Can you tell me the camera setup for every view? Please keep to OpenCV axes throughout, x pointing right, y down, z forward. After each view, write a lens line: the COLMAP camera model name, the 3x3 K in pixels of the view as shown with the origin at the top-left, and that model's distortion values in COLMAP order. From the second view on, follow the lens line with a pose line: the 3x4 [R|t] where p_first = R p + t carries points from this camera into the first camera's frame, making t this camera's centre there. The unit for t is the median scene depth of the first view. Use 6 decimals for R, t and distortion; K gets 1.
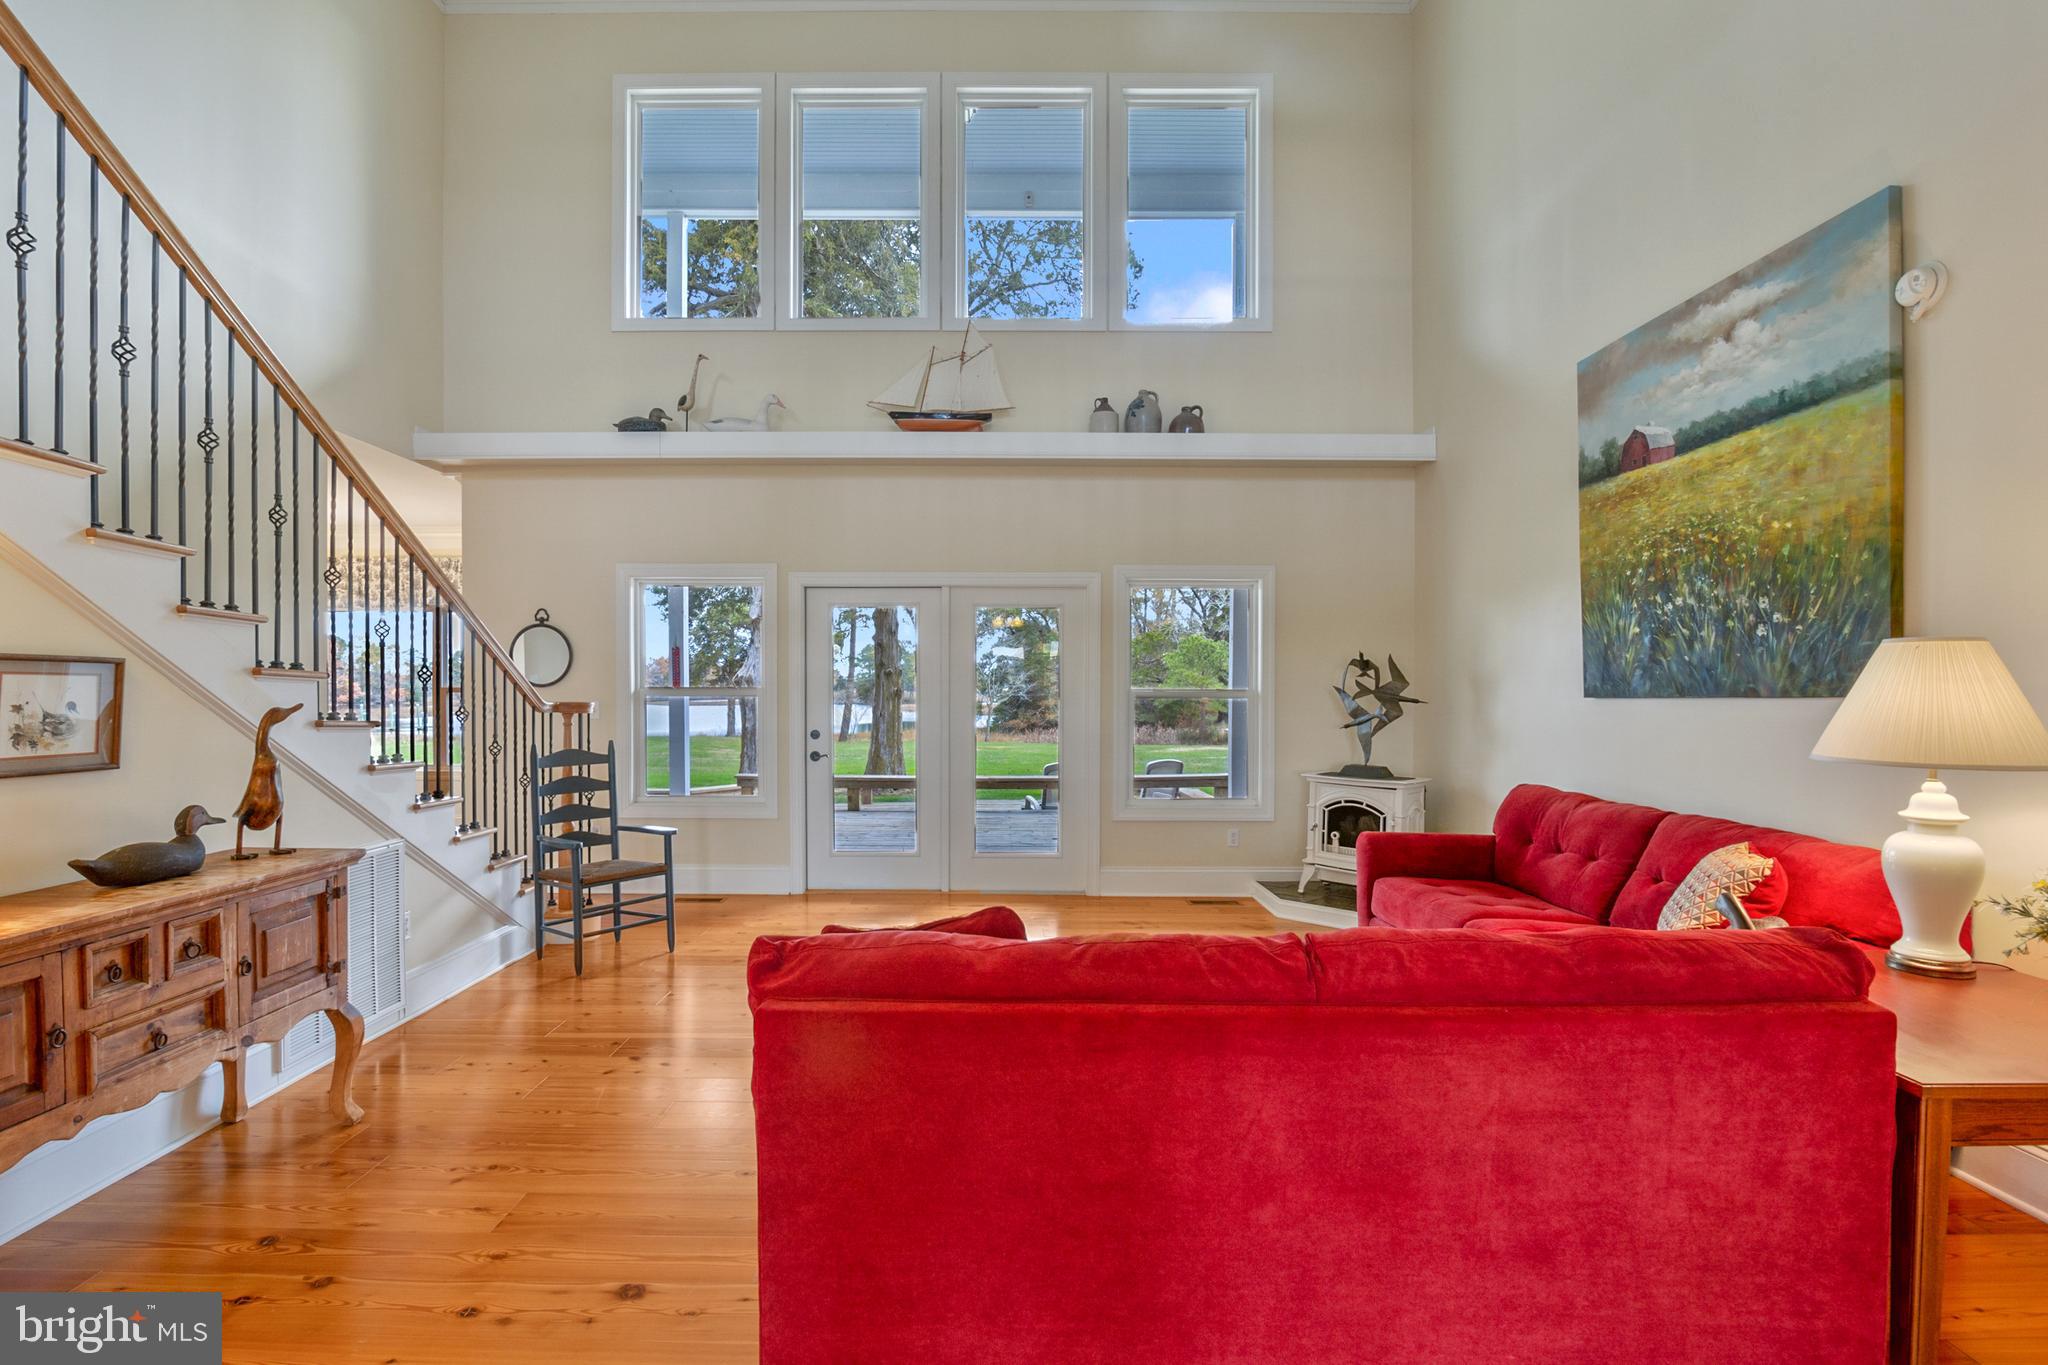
lens RADIAL K [[949.3, 0, 992.4], [0, 949.3, 695.5], [0, 0, 1]] dist [-0.015868, 0.000329]
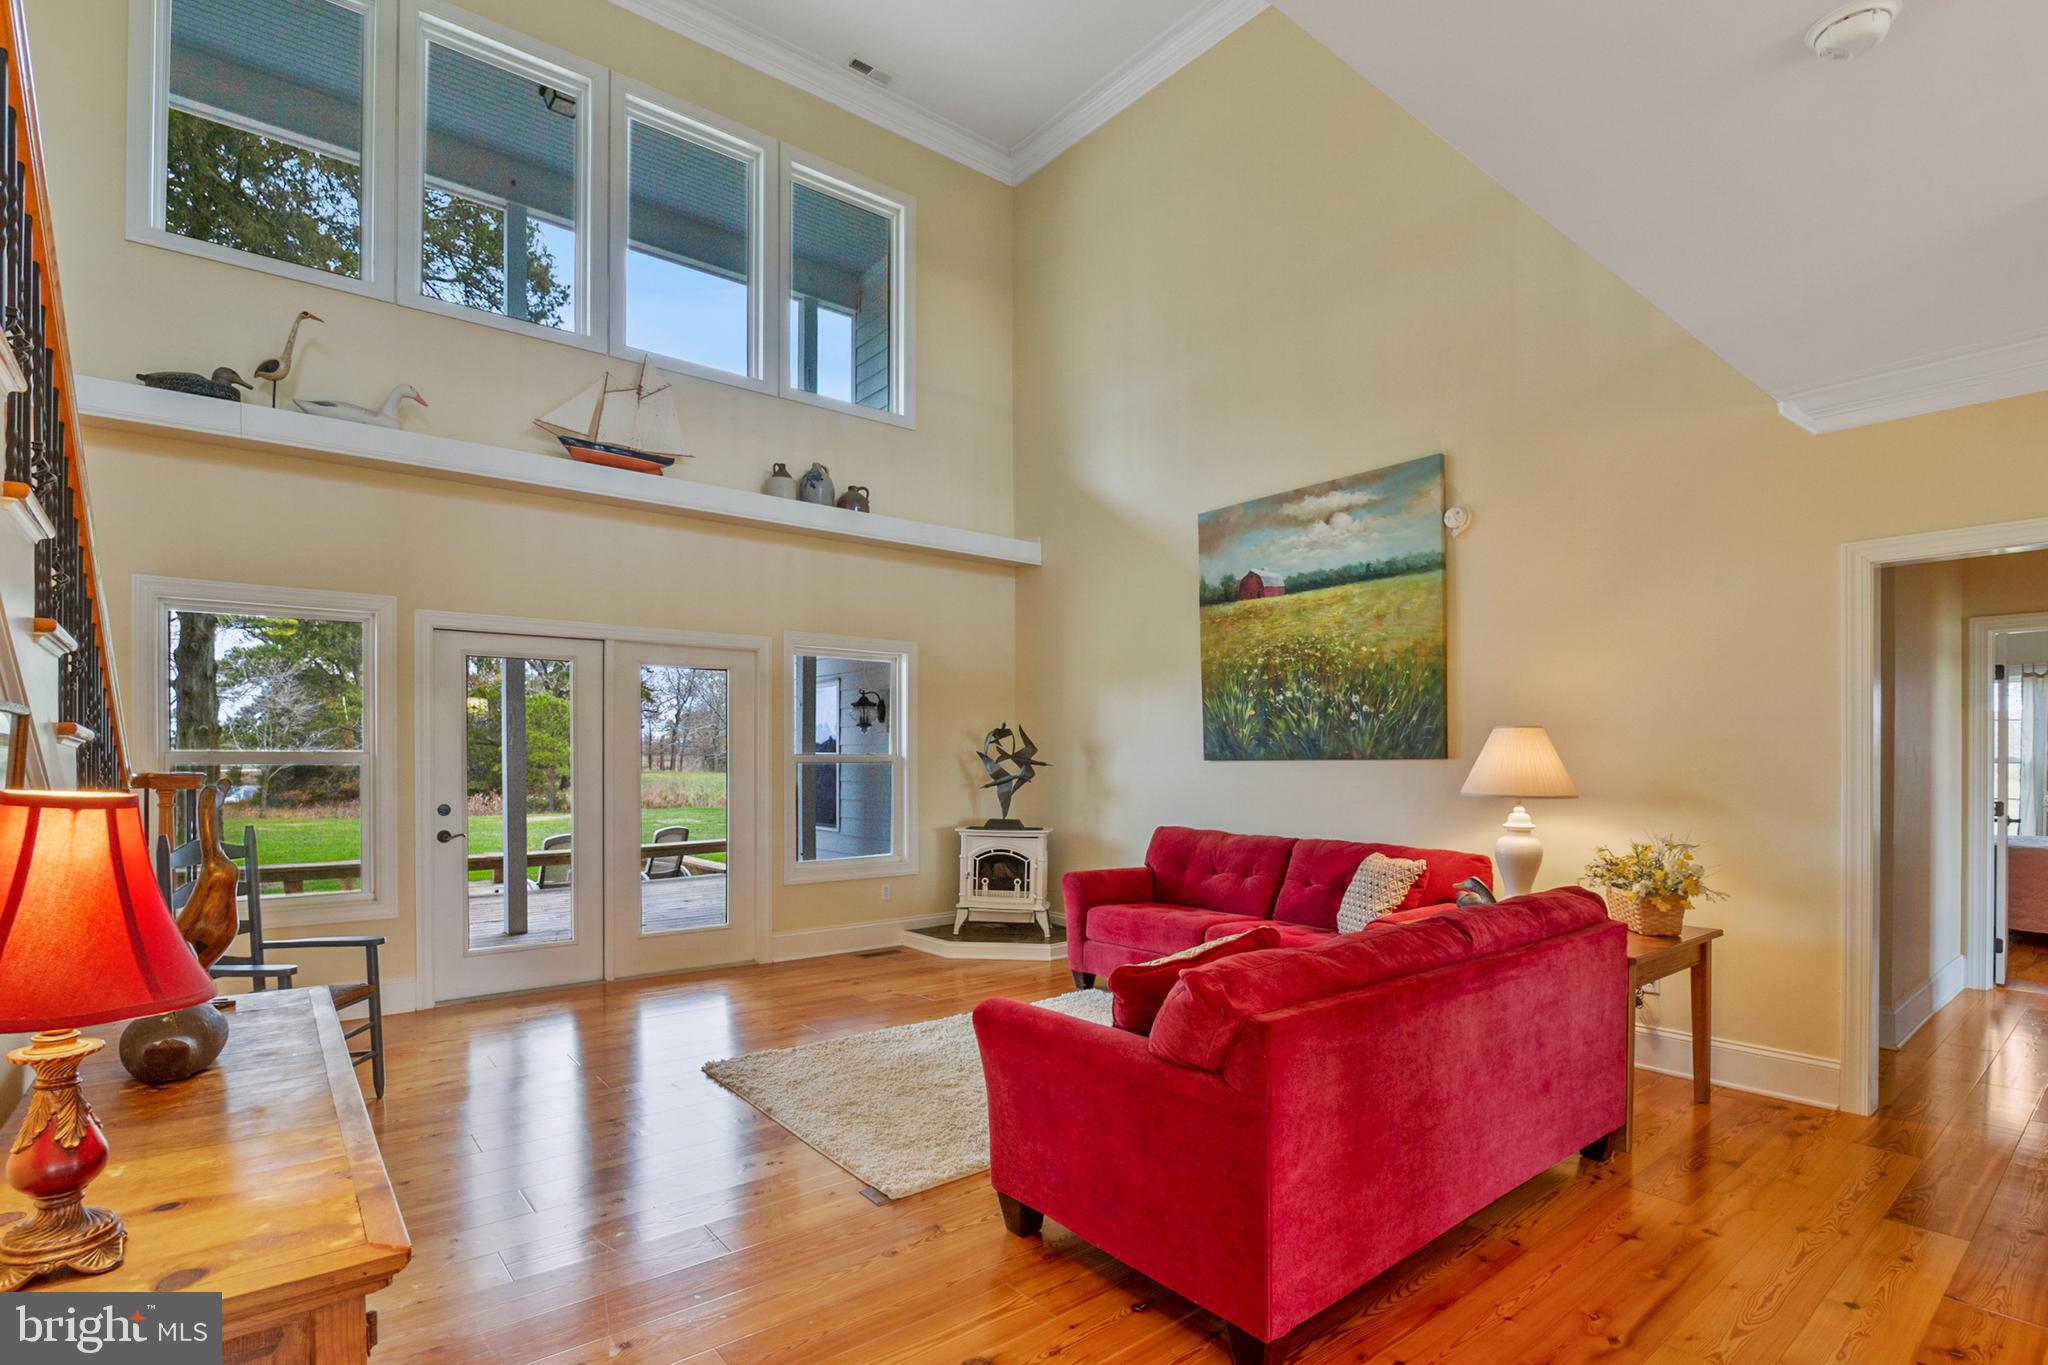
lens RADIAL K [[969.1, 0, 979.9], [0, 969.1, 752.7], [0, 0, 1]] dist [-0.015920, 0.000040]
pose [[0.789668, 0.000181, 0.613535, -0.552526], [0.004073, 0.999976, -0.005538, -0.002790], [-0.613521, 0.006872, 0.789648, 0.105688]]
